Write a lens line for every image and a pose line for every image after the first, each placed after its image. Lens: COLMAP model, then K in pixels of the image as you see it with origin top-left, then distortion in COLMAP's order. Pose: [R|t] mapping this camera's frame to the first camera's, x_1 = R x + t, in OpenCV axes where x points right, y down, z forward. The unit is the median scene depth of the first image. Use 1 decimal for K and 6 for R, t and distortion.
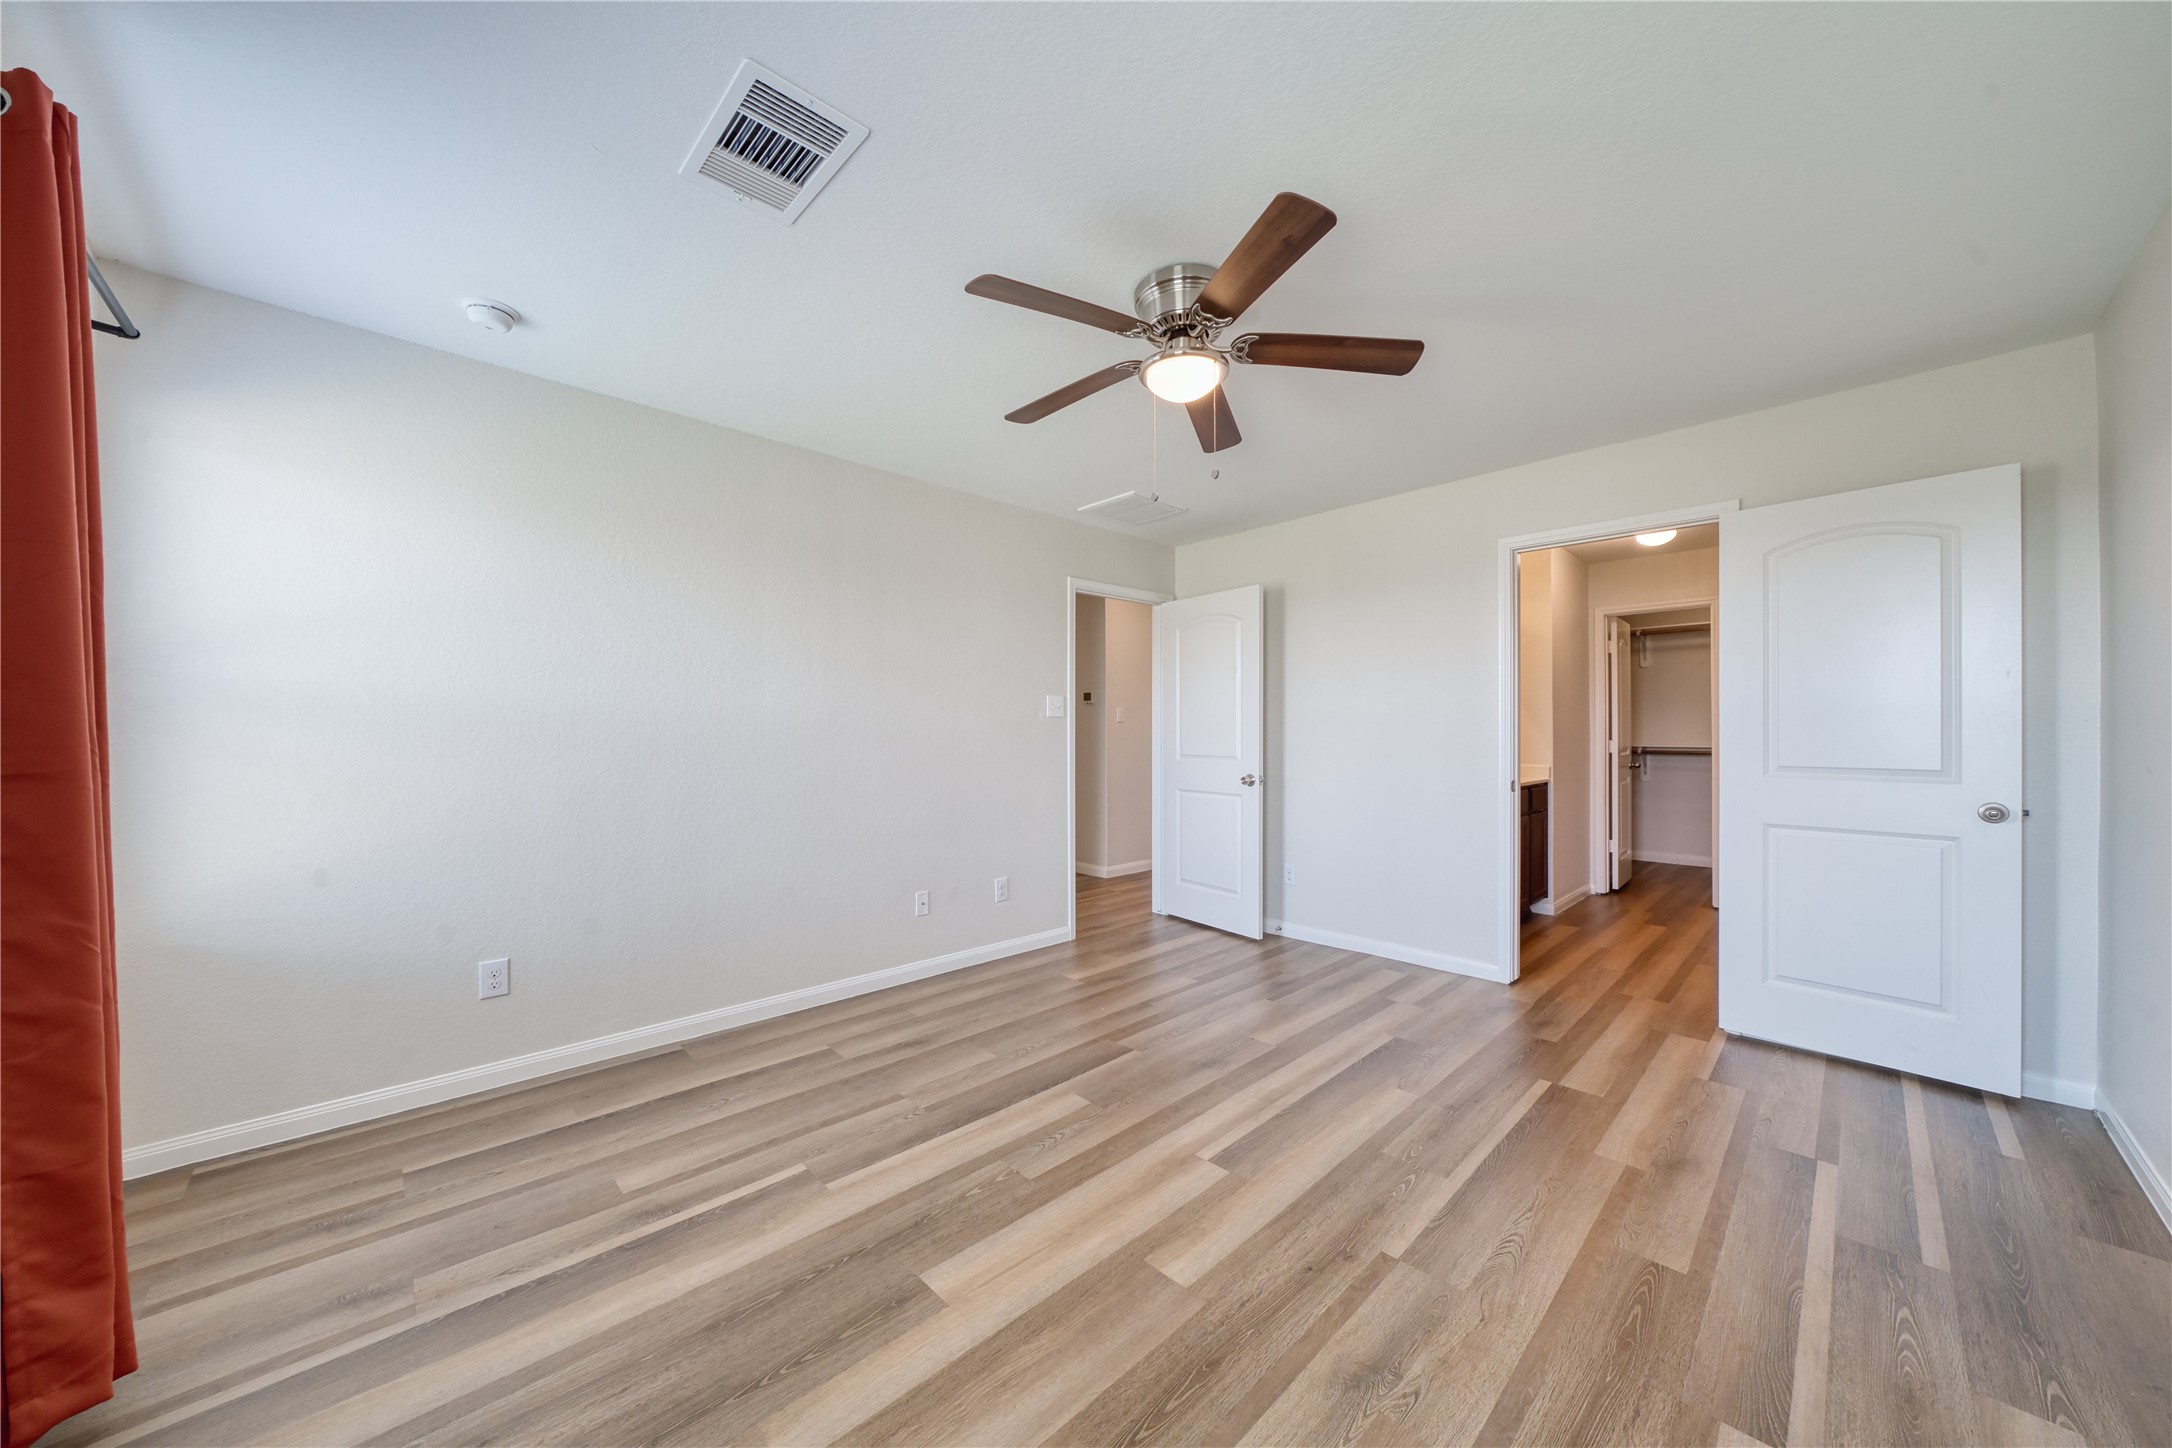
lens RADIAL K [[750.2, 0, 1085.4], [0, 750.2, 724.7], [0, 0, 1]] dist [-0.007518, 0.001422]
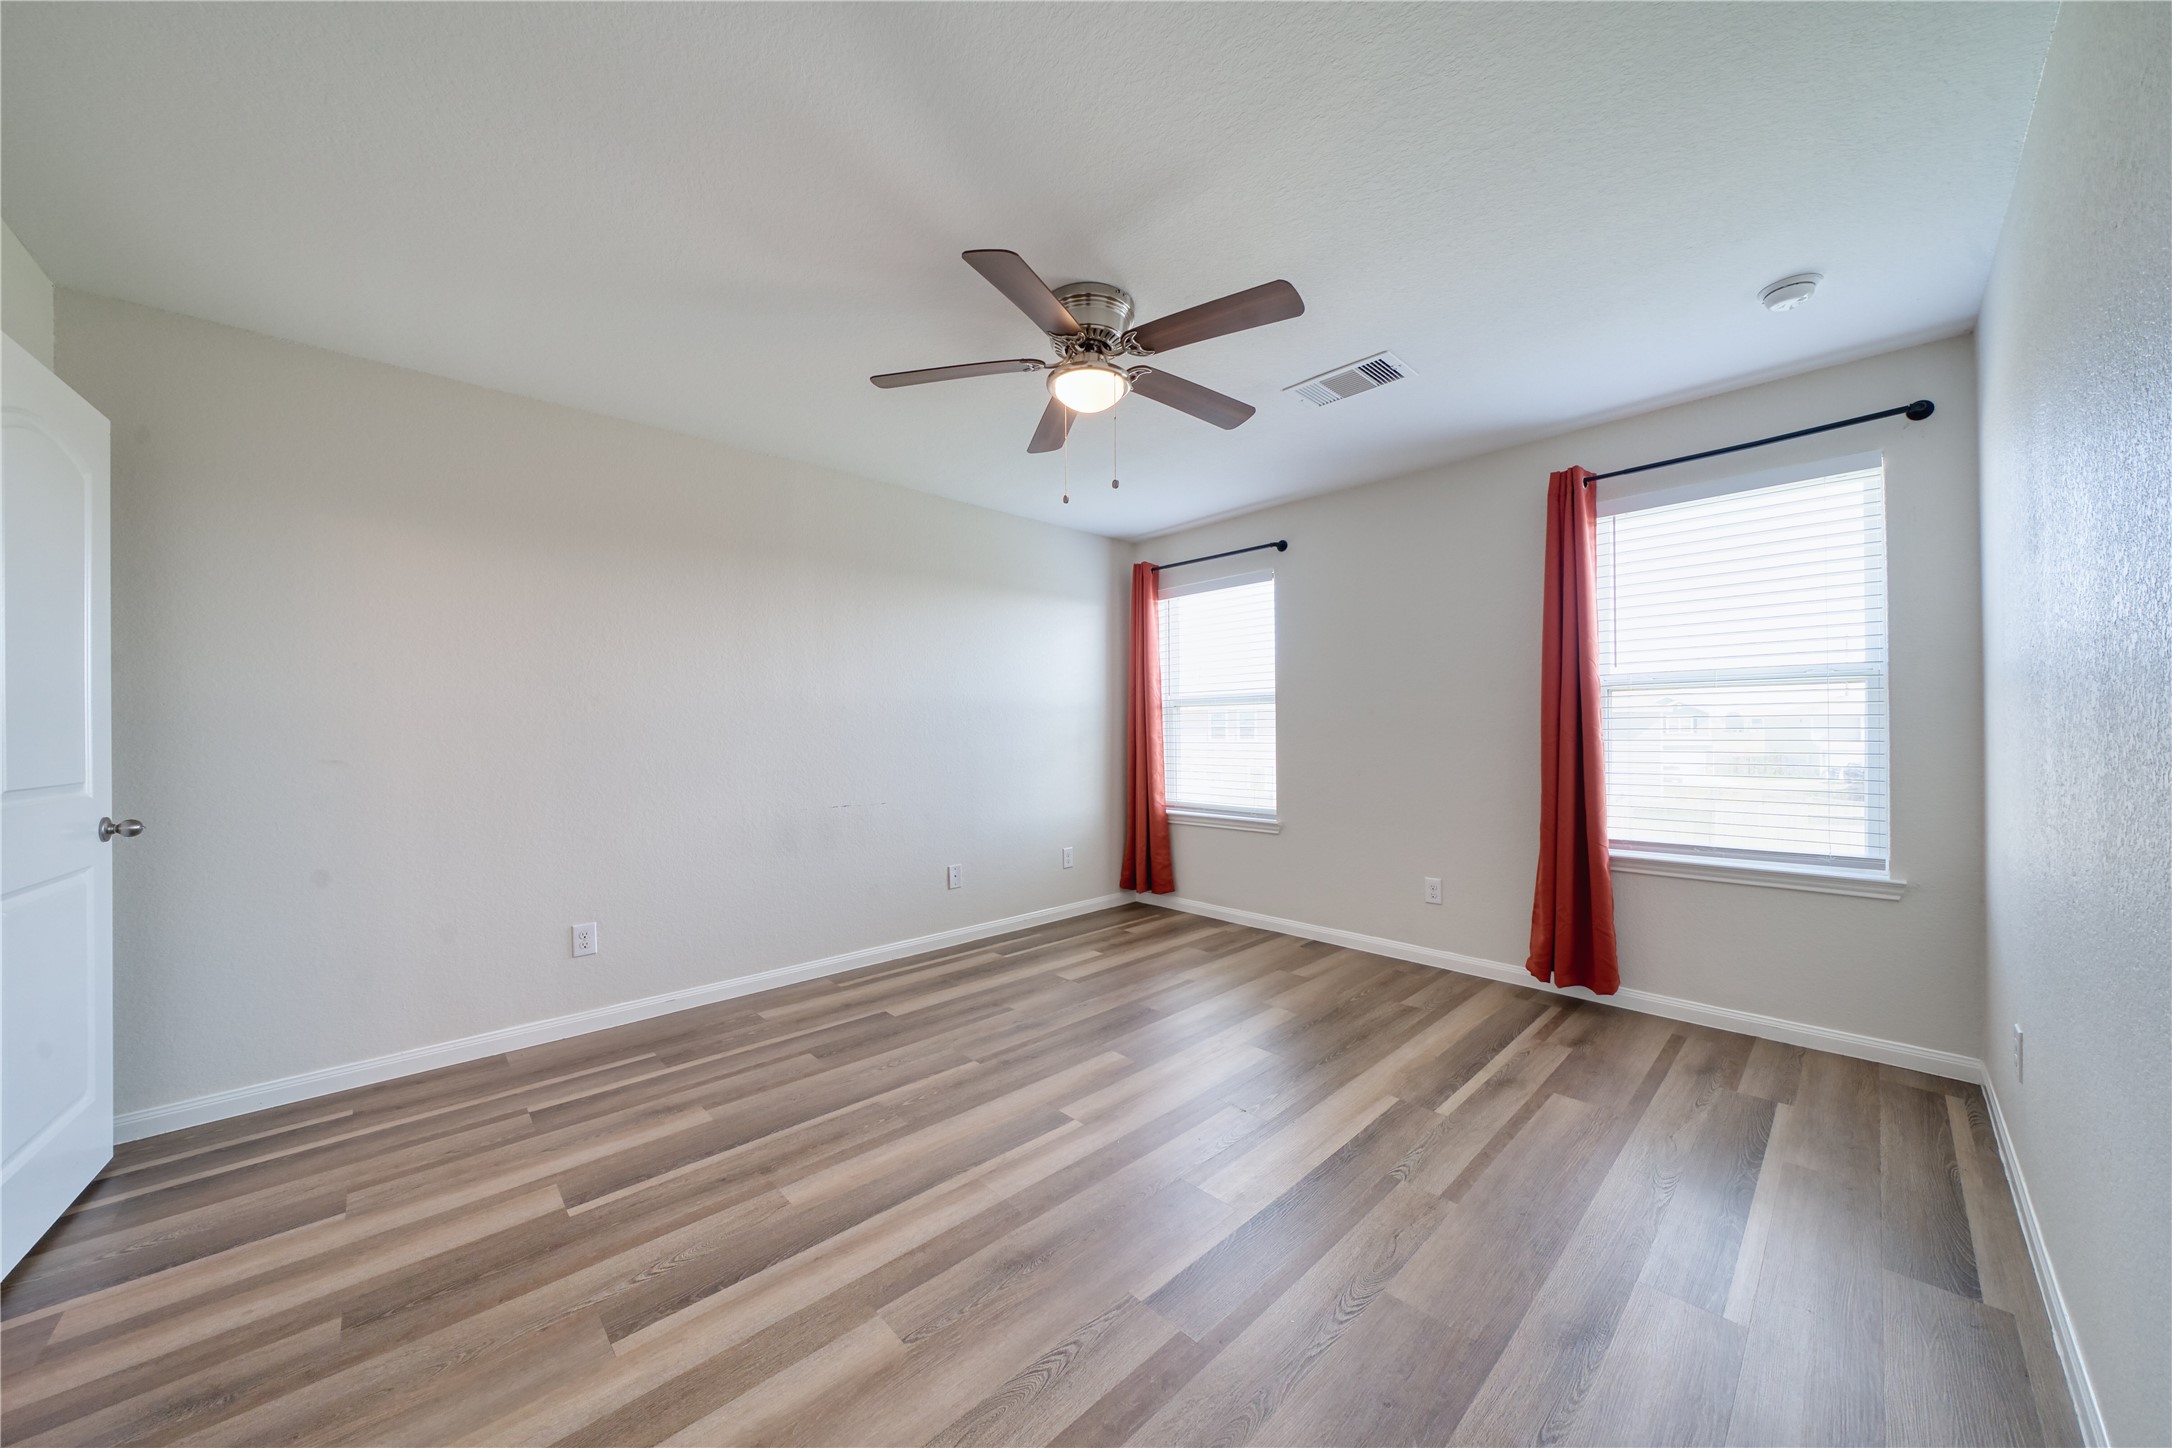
lens RADIAL K [[770.1, 0, 1083.0], [0, 770.1, 730.0], [0, 0, 1]] dist [0.000204, -0.000003]
pose [[-0.999914, 0.008743, 0.009798, 0.128864], [0.008671, 0.999935, -0.007445, 0.025655], [-0.009862, -0.007359, -0.999924, 2.026484]]
